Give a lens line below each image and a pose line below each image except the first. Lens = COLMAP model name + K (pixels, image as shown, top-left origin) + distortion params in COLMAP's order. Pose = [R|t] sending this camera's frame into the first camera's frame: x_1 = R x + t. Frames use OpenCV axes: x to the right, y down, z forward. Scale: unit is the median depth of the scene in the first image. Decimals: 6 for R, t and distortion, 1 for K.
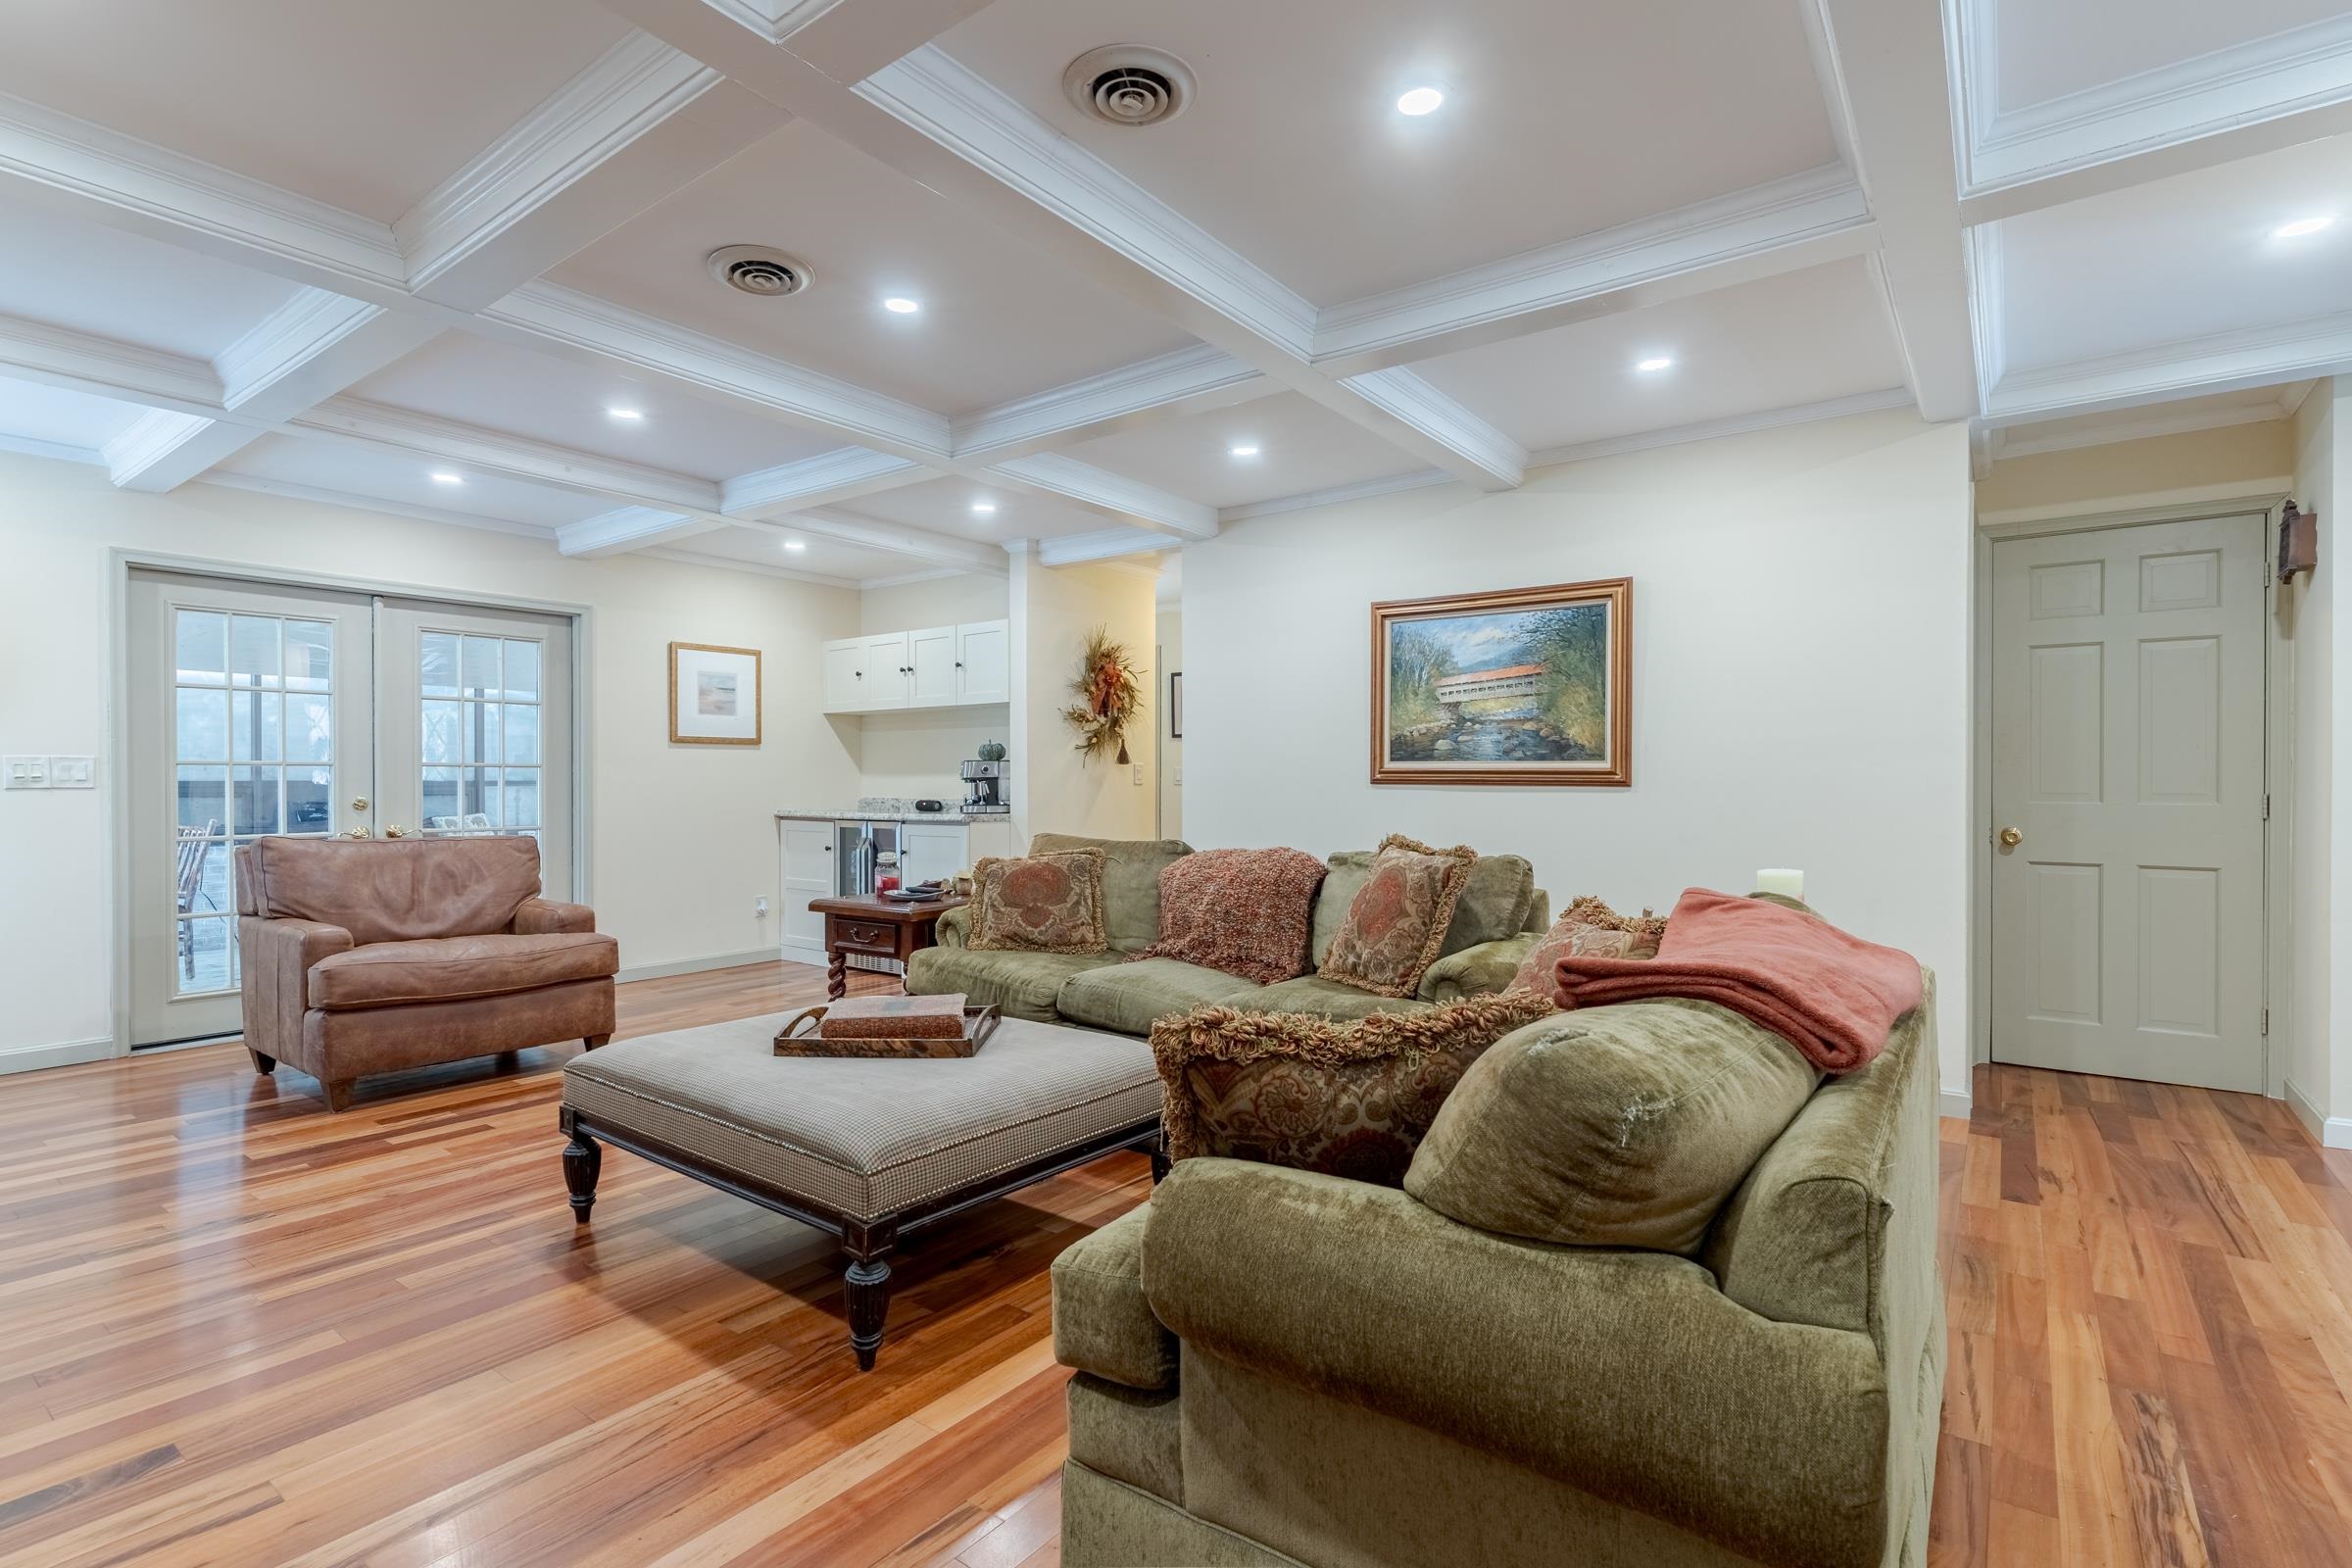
lens RADIAL K [[1111.5, 0, 1176.0], [0, 1111.5, 784.0], [0, 0, 1]] dist [-0.000513, -0.000563]
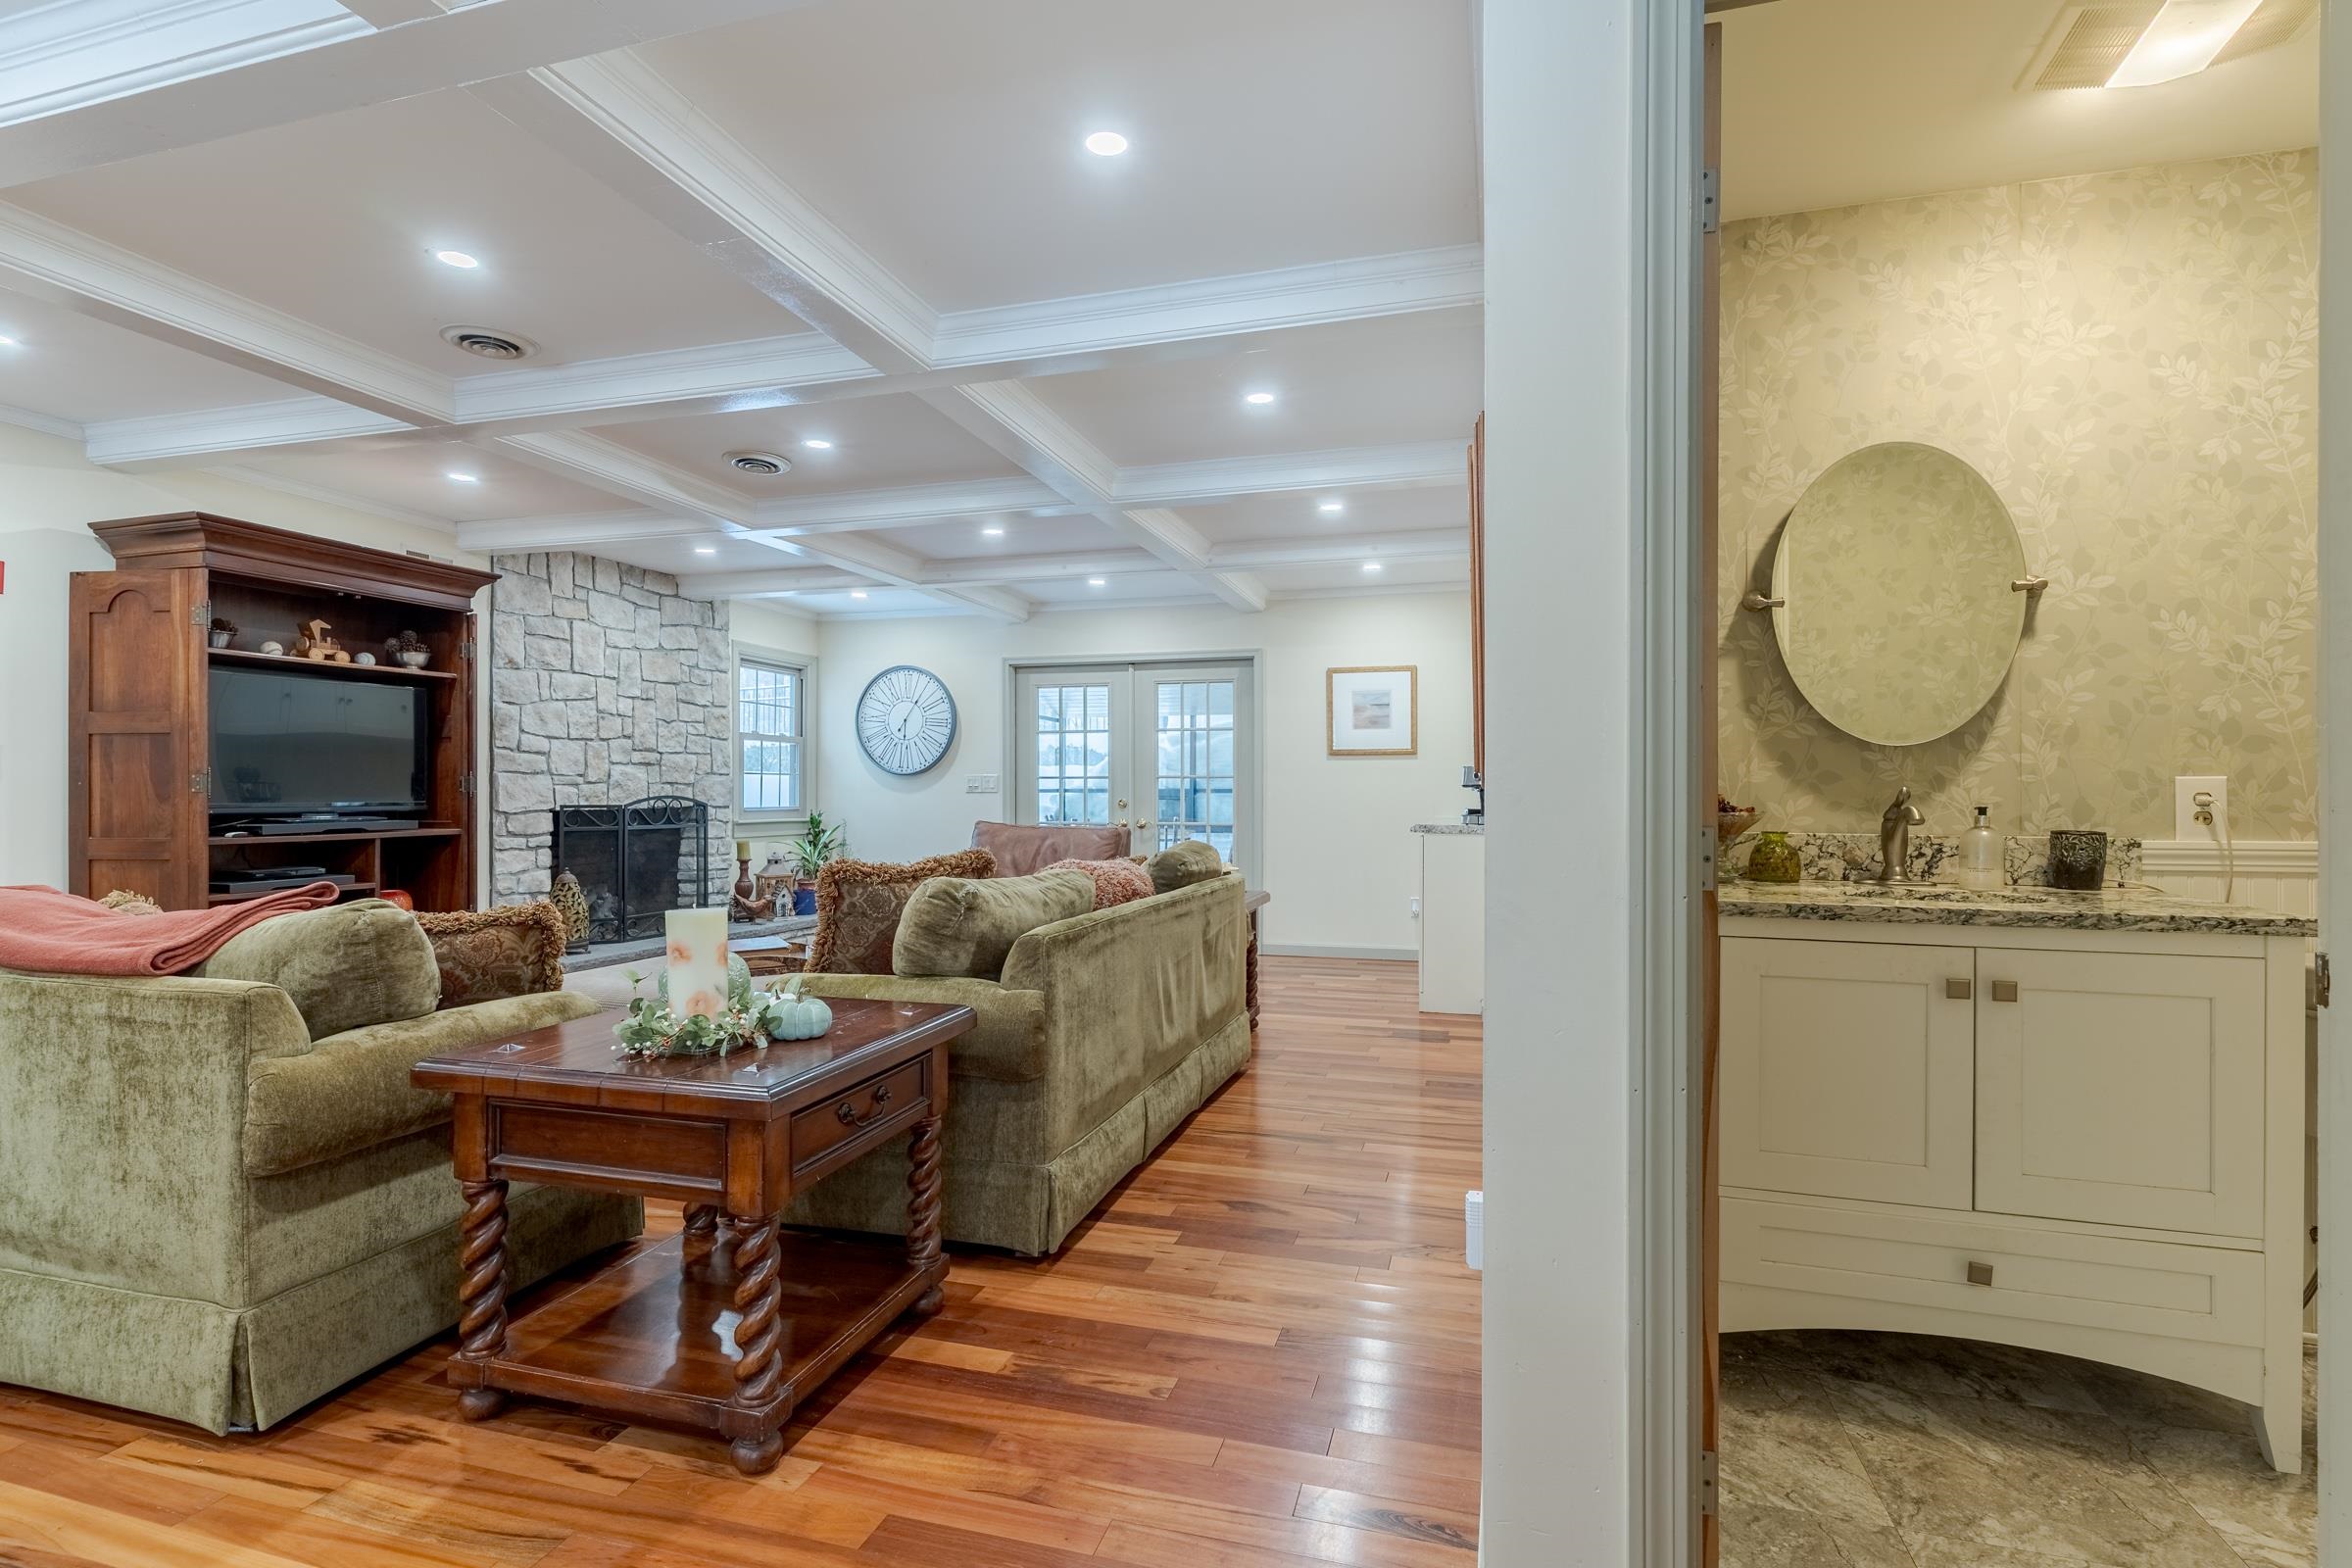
lens RADIAL K [[1117.4, 0, 1176.0], [0, 1117.4, 784.0], [0, 0, 1]] dist [0.001467, -0.000681]
pose [[0.352517, -0.005494, -0.935789, 0.636317], [-0.003513, 0.999968, -0.007194, 0.001839], [0.935799, 0.005823, 0.352486, 0.482017]]
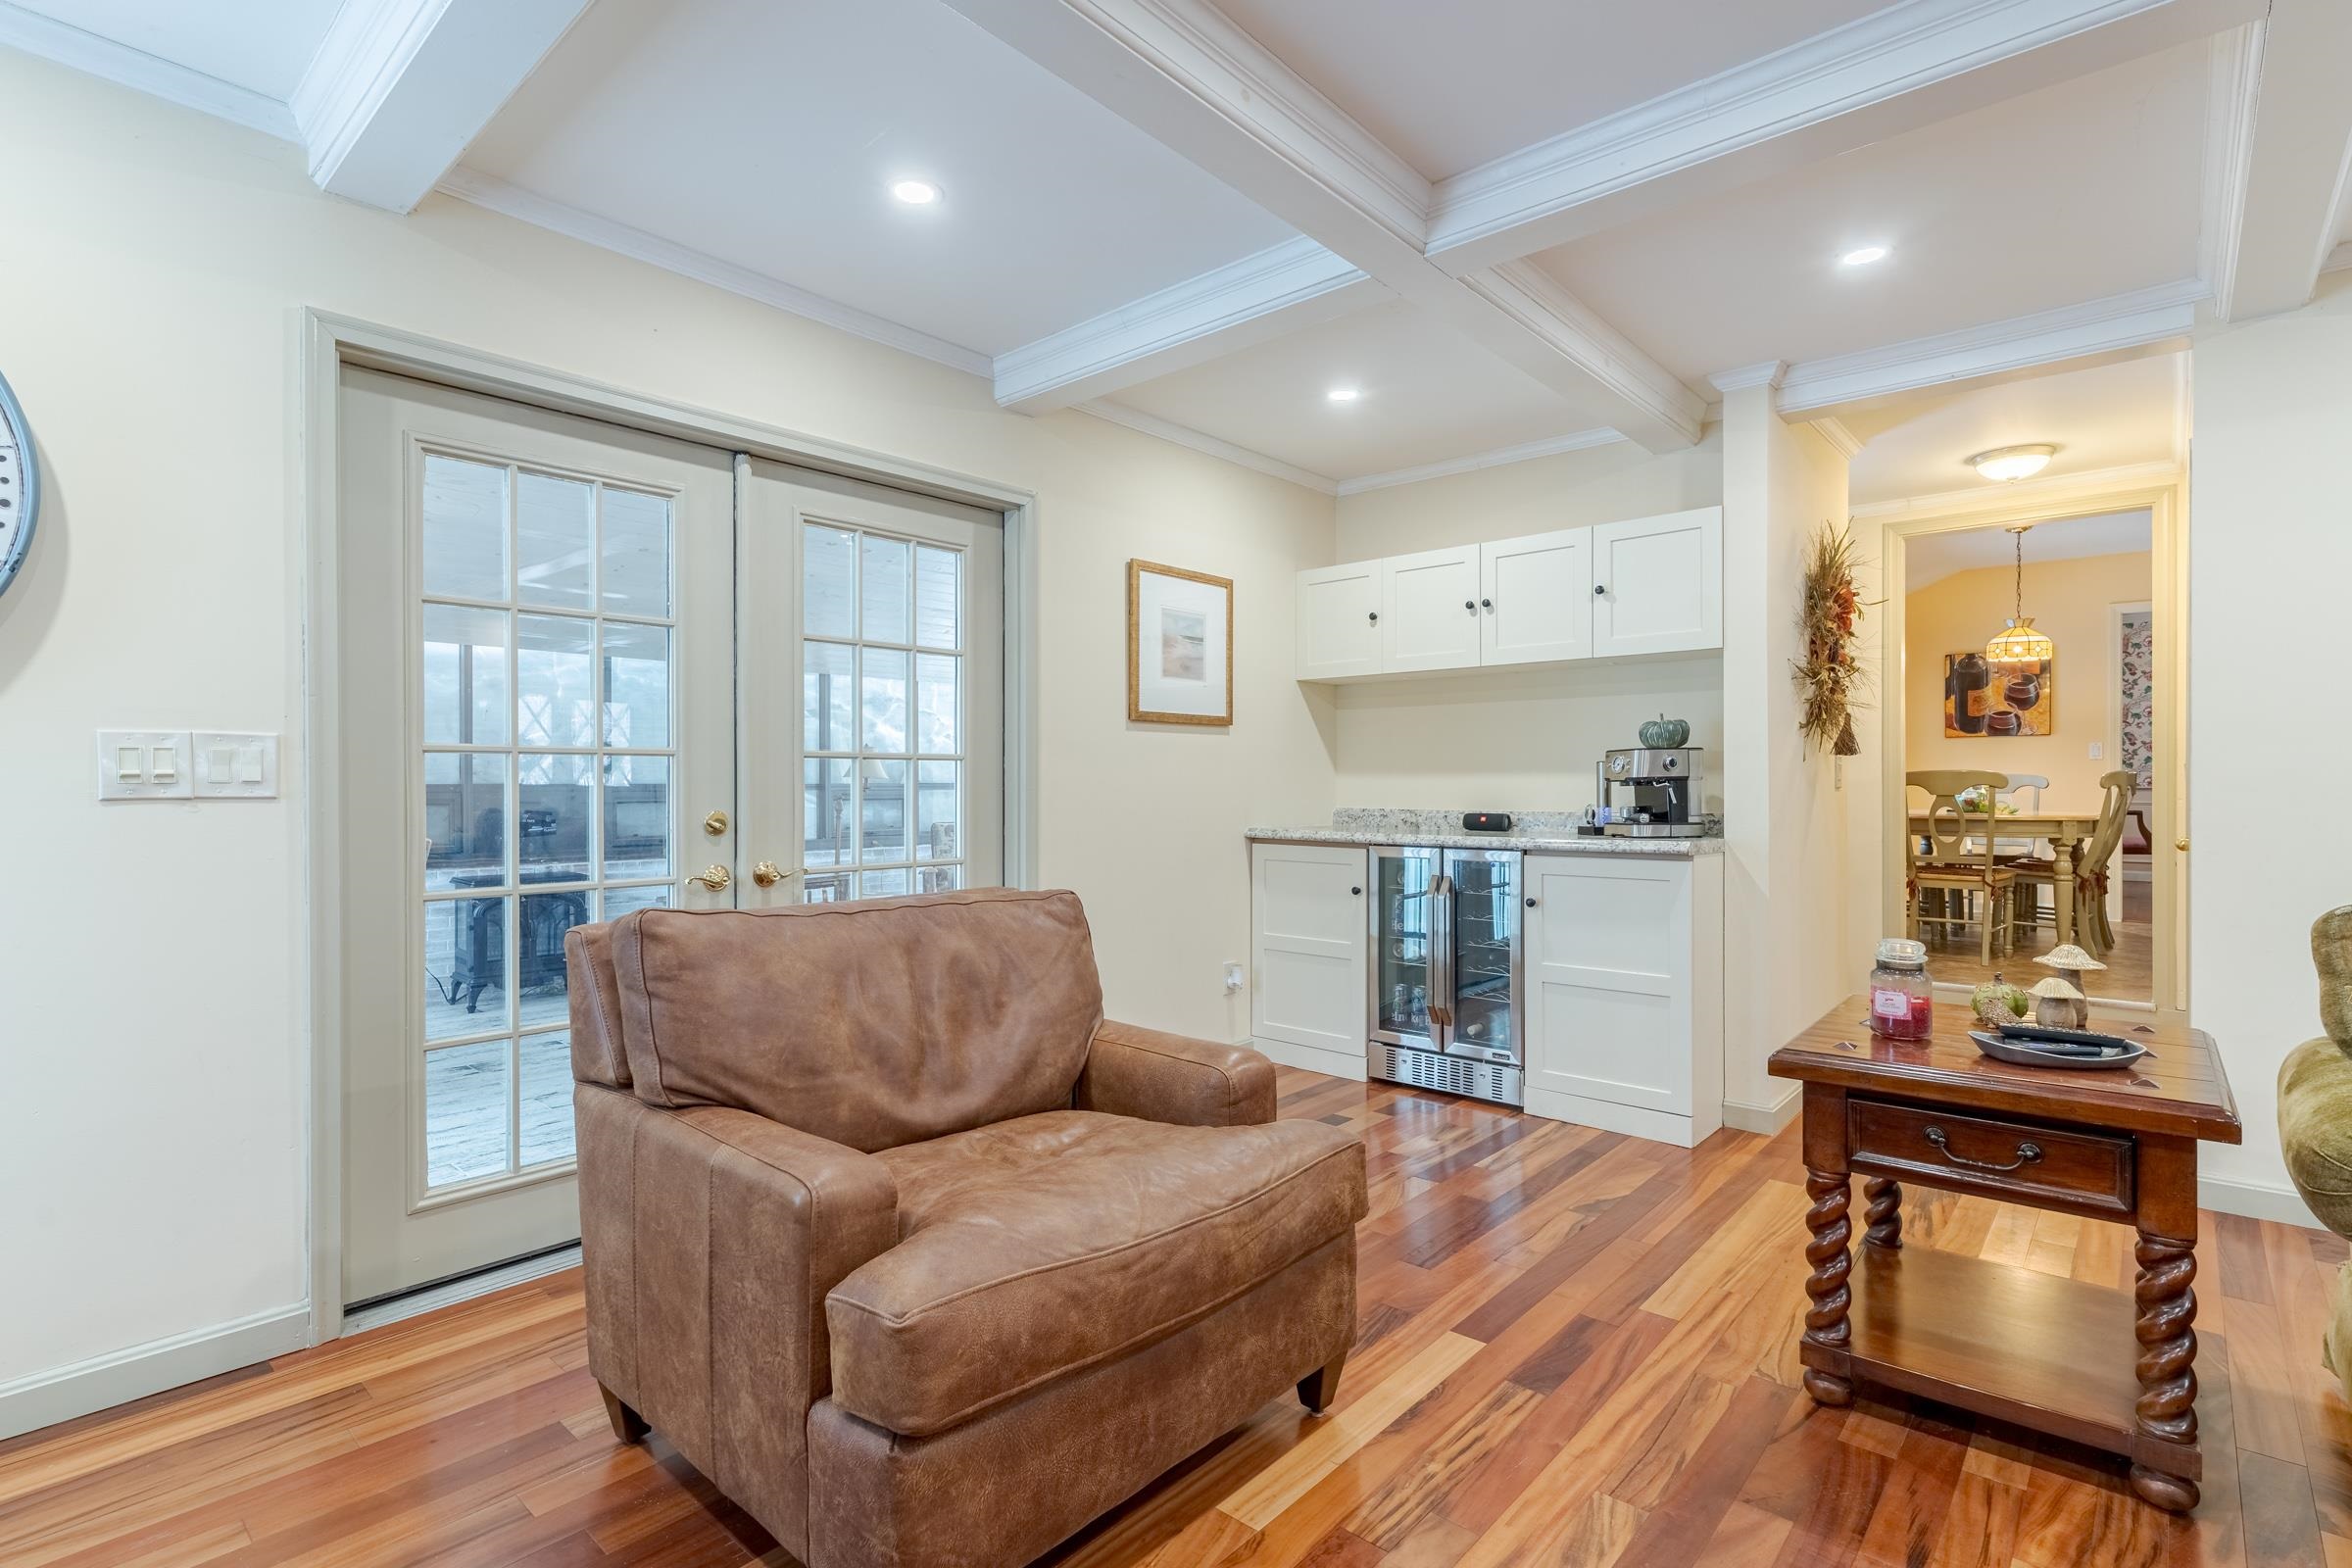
lens RADIAL K [[1117.4, 0, 1176.0], [0, 1117.4, 784.0], [0, 0, 1]] dist [0.001467, -0.000681]
pose [[0.996196, -0.000162, -0.087138, -0.410202], [-0.000030, 0.999998, -0.002198, -0.000947], [0.087138, 0.002193, 0.996194, 0.415568]]
